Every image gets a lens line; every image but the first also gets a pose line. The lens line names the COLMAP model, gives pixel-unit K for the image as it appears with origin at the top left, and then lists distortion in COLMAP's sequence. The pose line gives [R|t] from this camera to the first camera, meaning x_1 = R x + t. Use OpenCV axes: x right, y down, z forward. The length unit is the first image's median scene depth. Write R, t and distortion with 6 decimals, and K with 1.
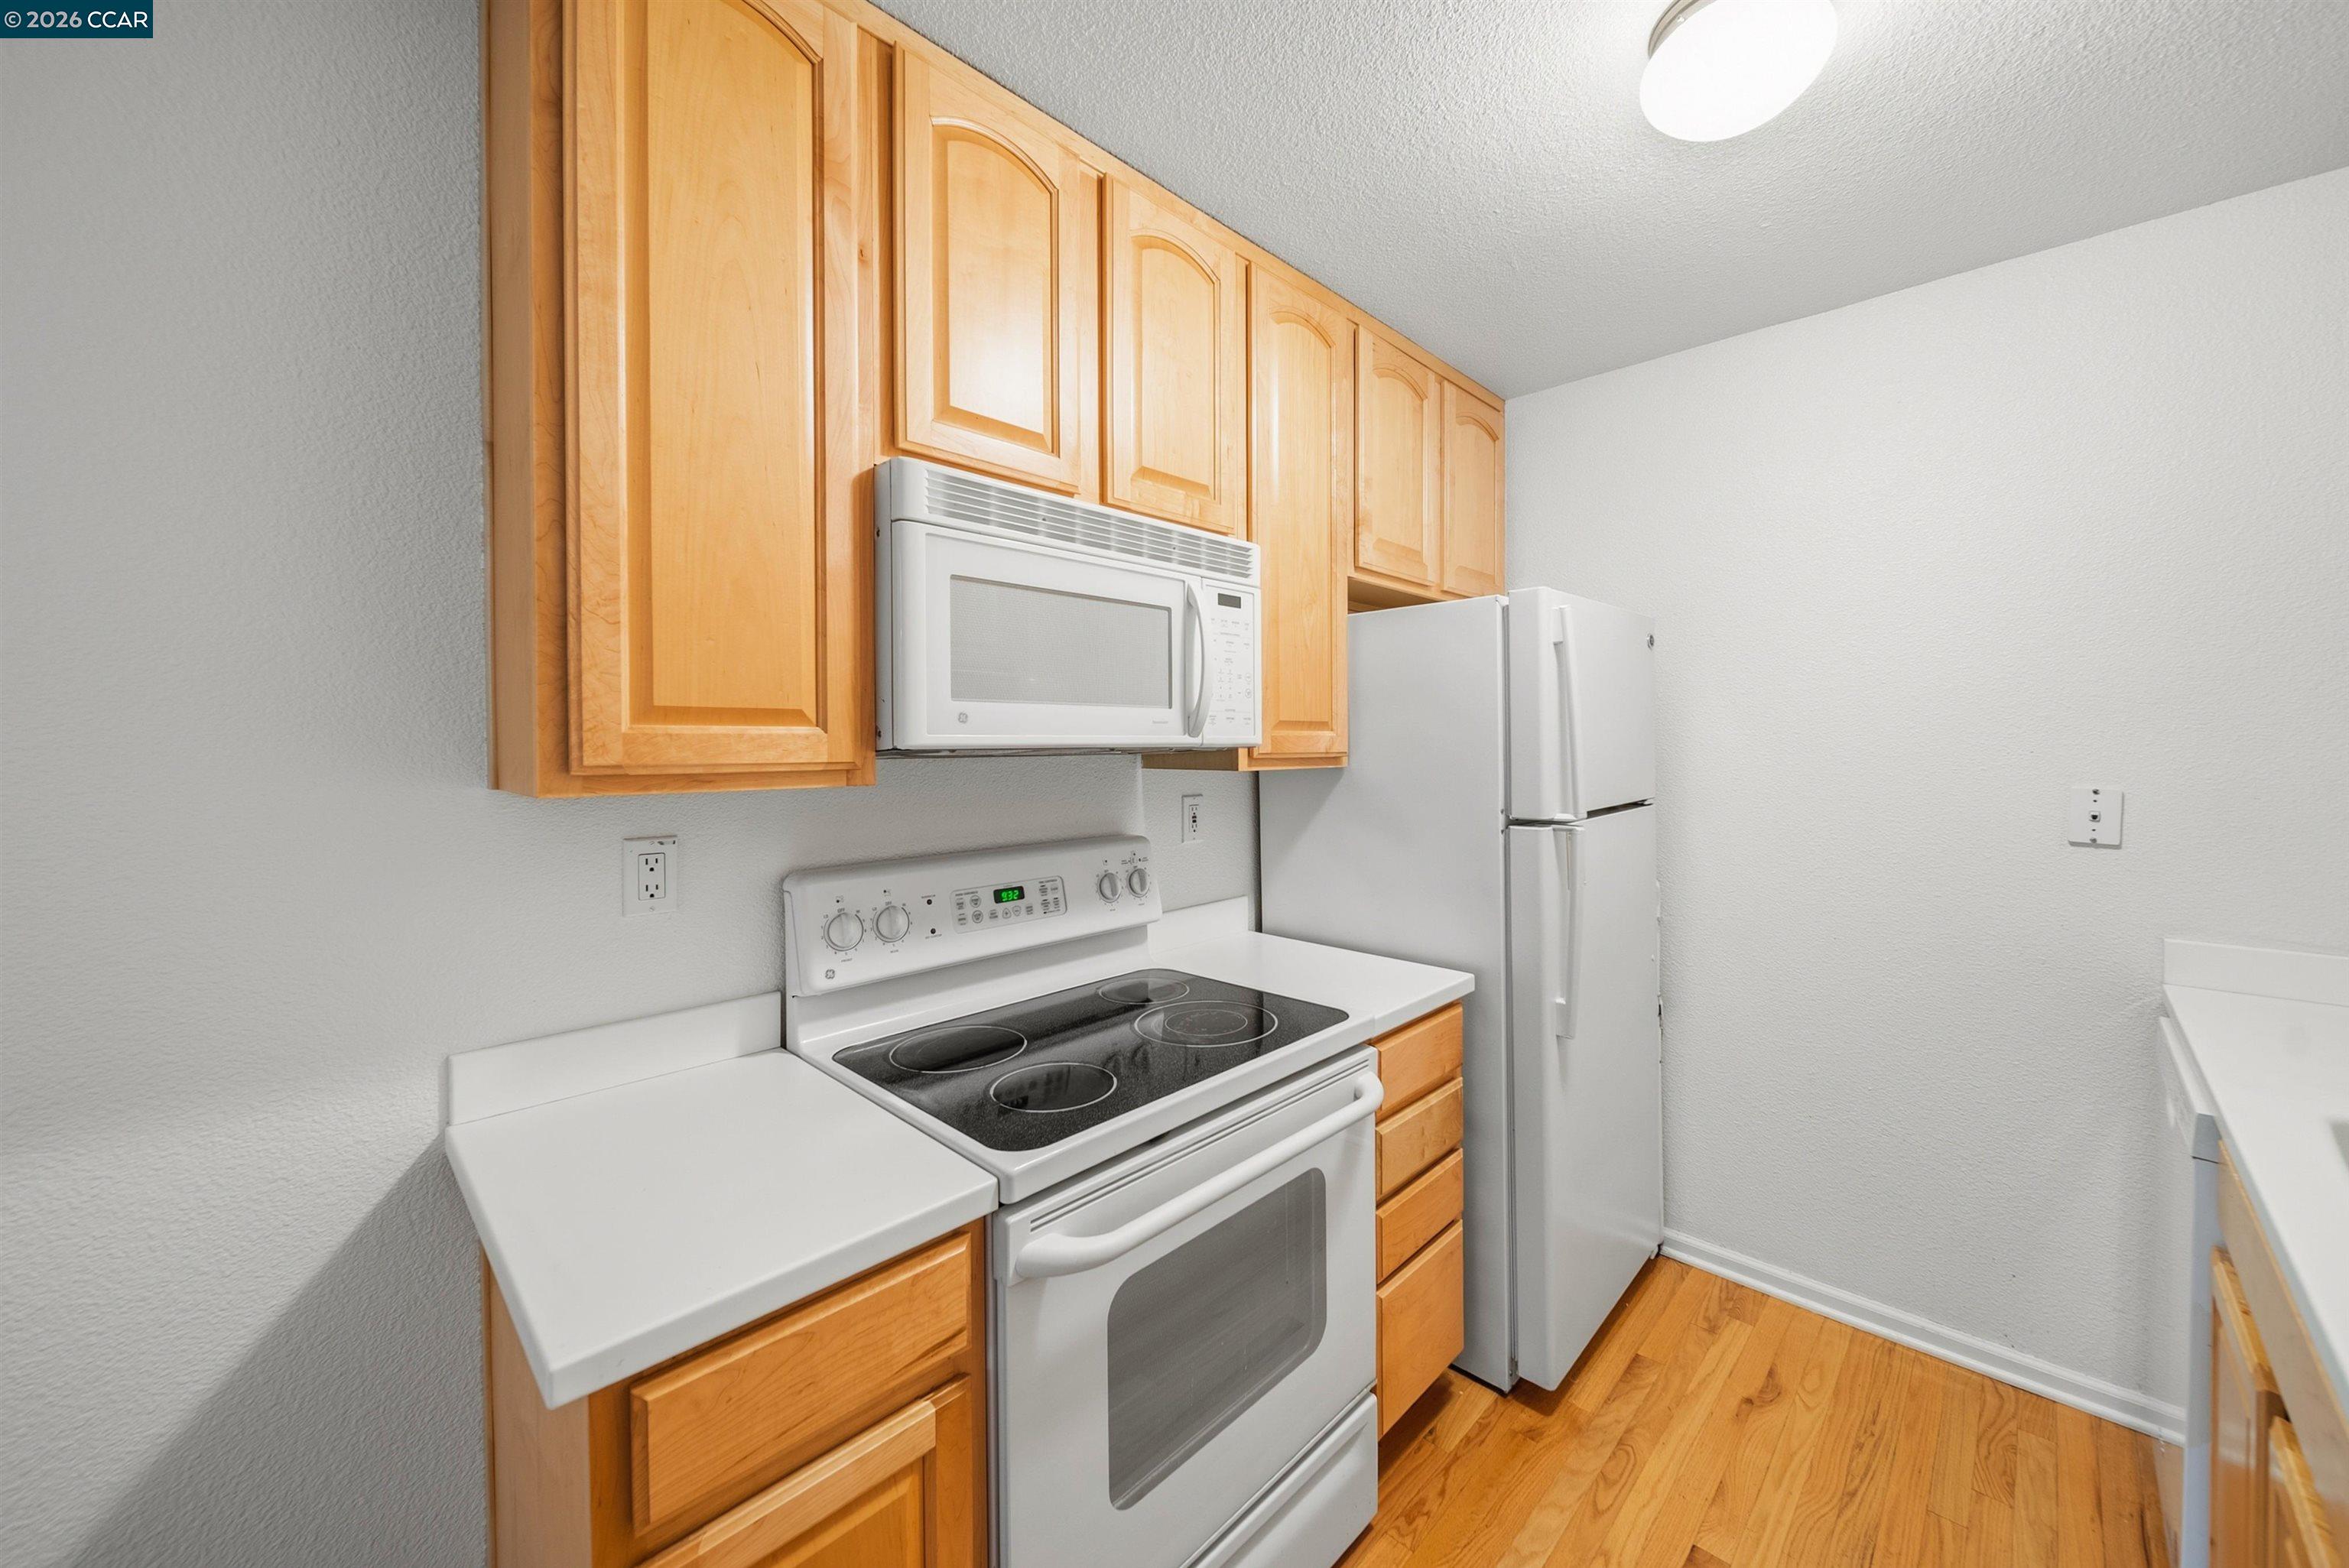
lens RADIAL K [[856.0, 0, 1226.5], [0, 856.0, 754.2], [0, 0, 1]] dist [0.001459, -0.002823]
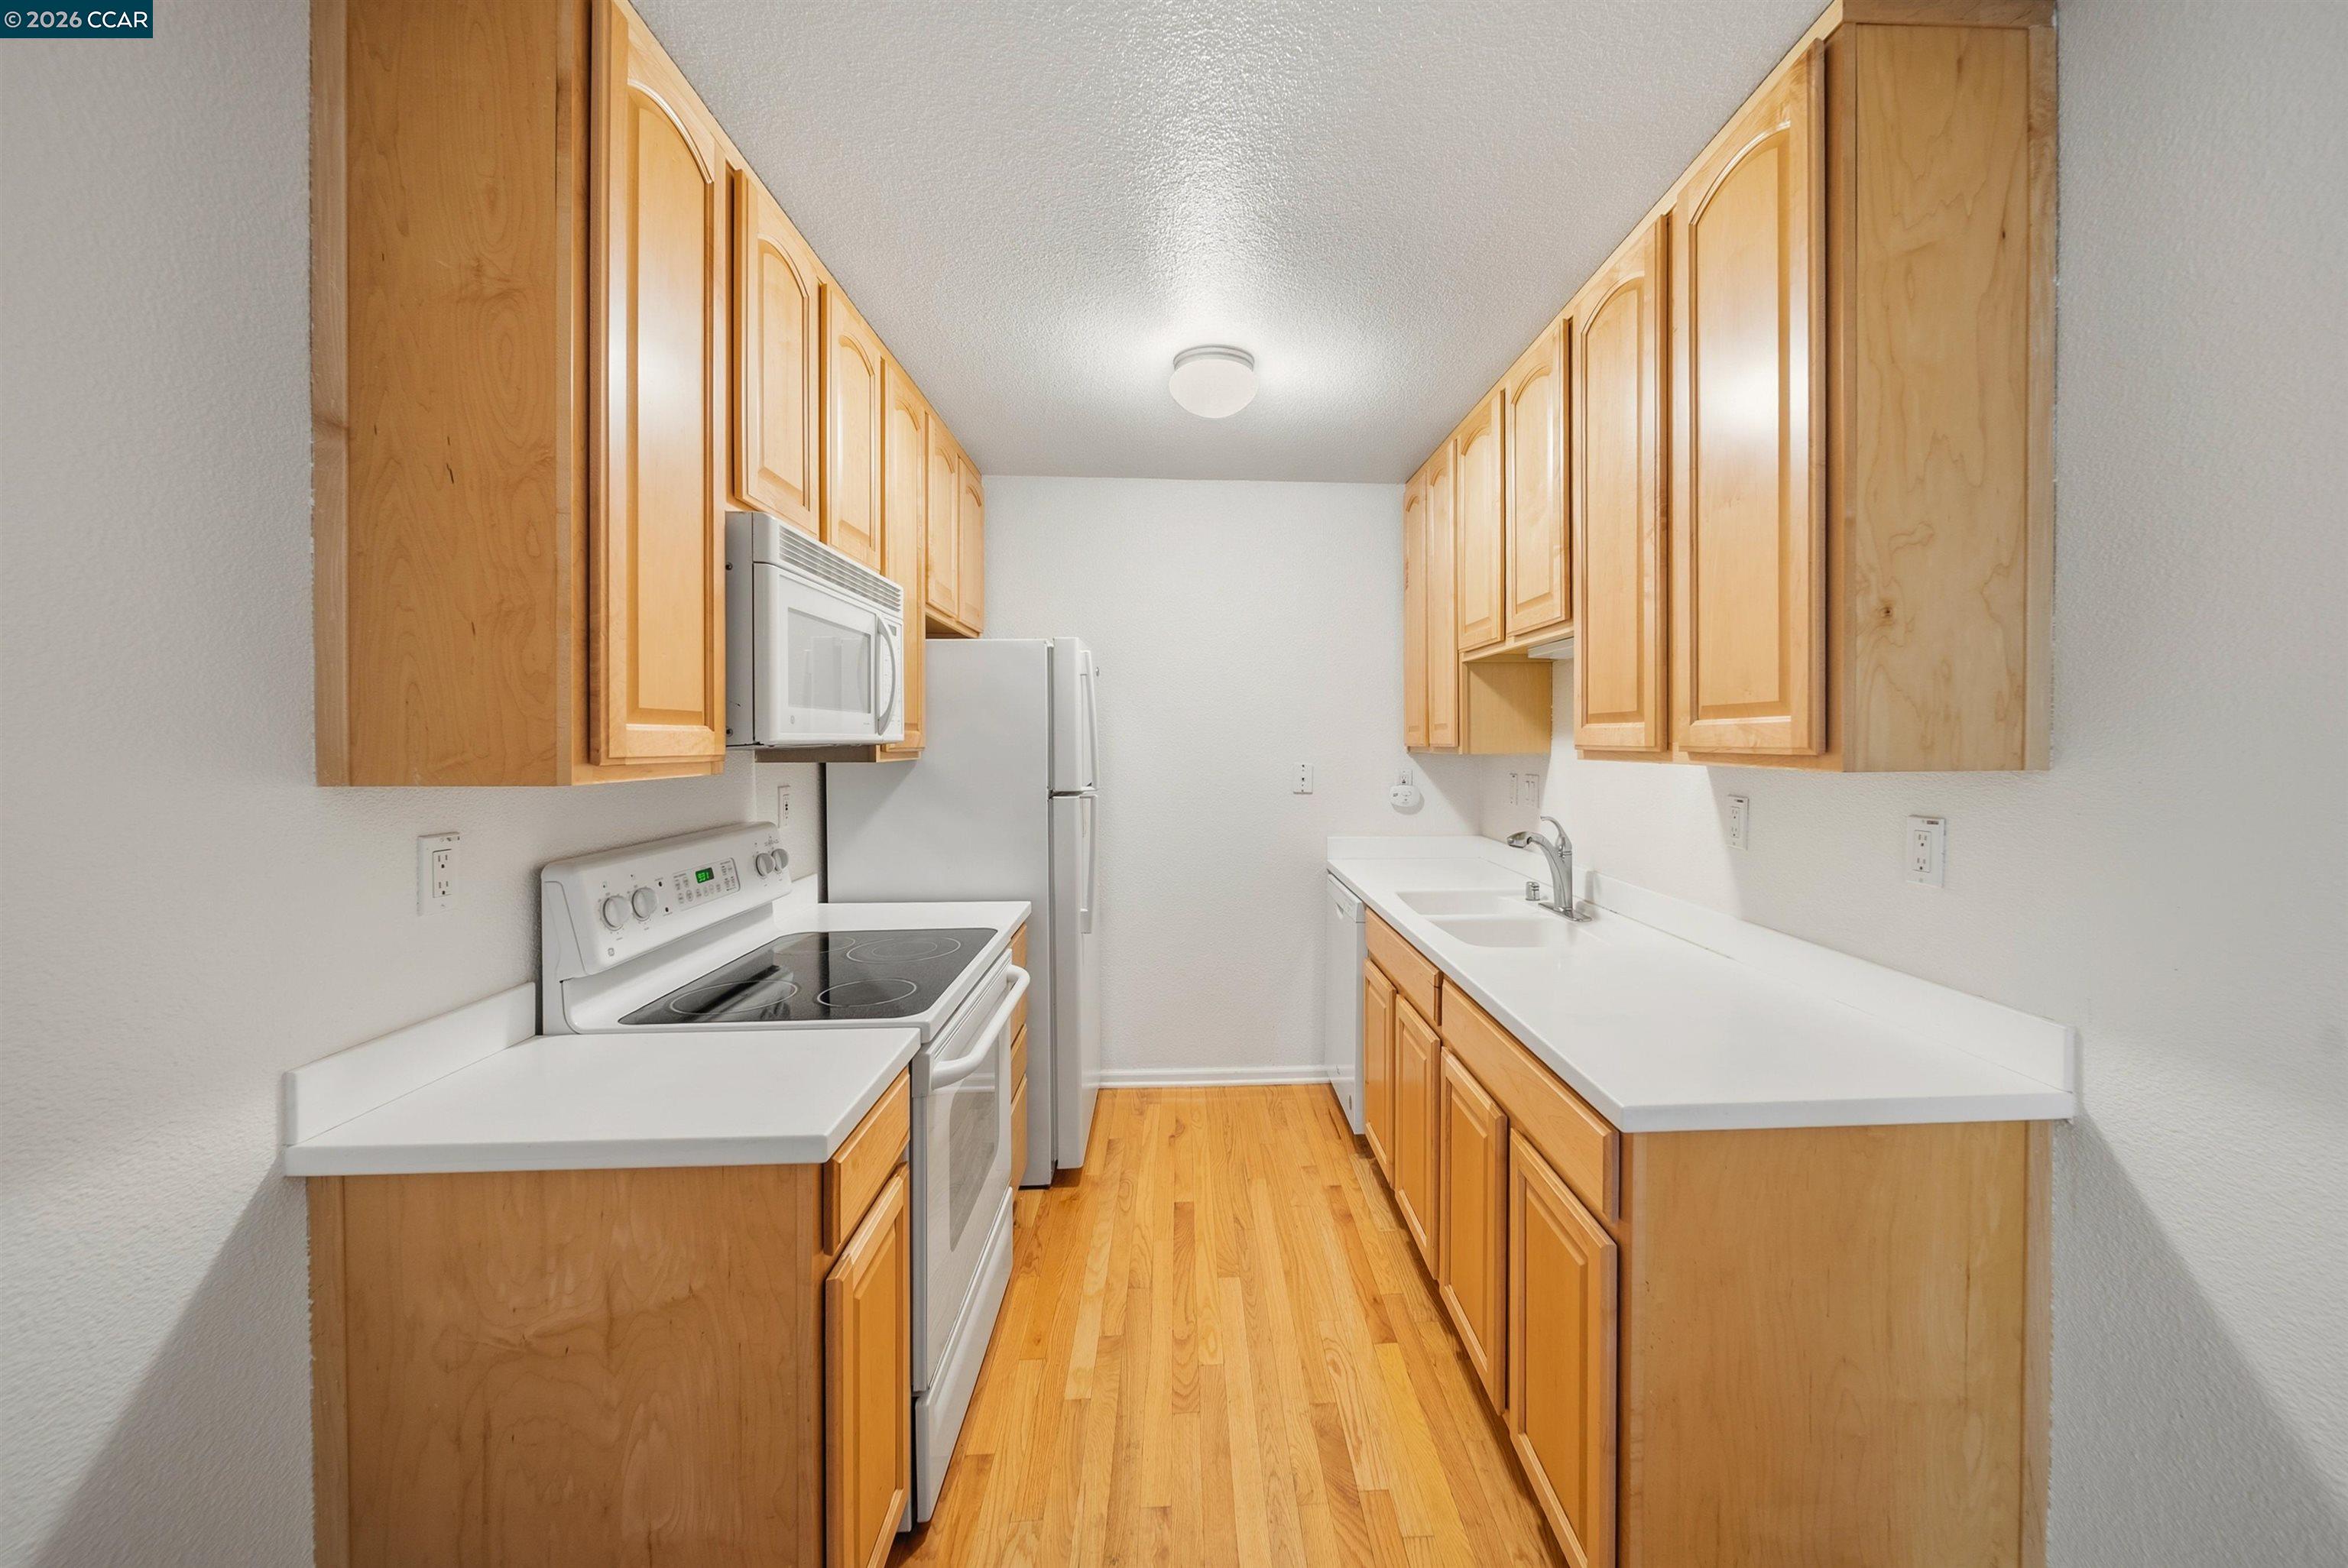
lens RADIAL K [[855.7, 0, 1226.0], [0, 855.7, 754.2], [0, 0, 1]] dist [0.001459, -0.002823]
pose [[0.692471, -0.008236, 0.721399, -0.584052], [0.005425, 0.999966, 0.006209, 0.003130], [-0.721426, -0.000386, 0.692492, -0.260601]]
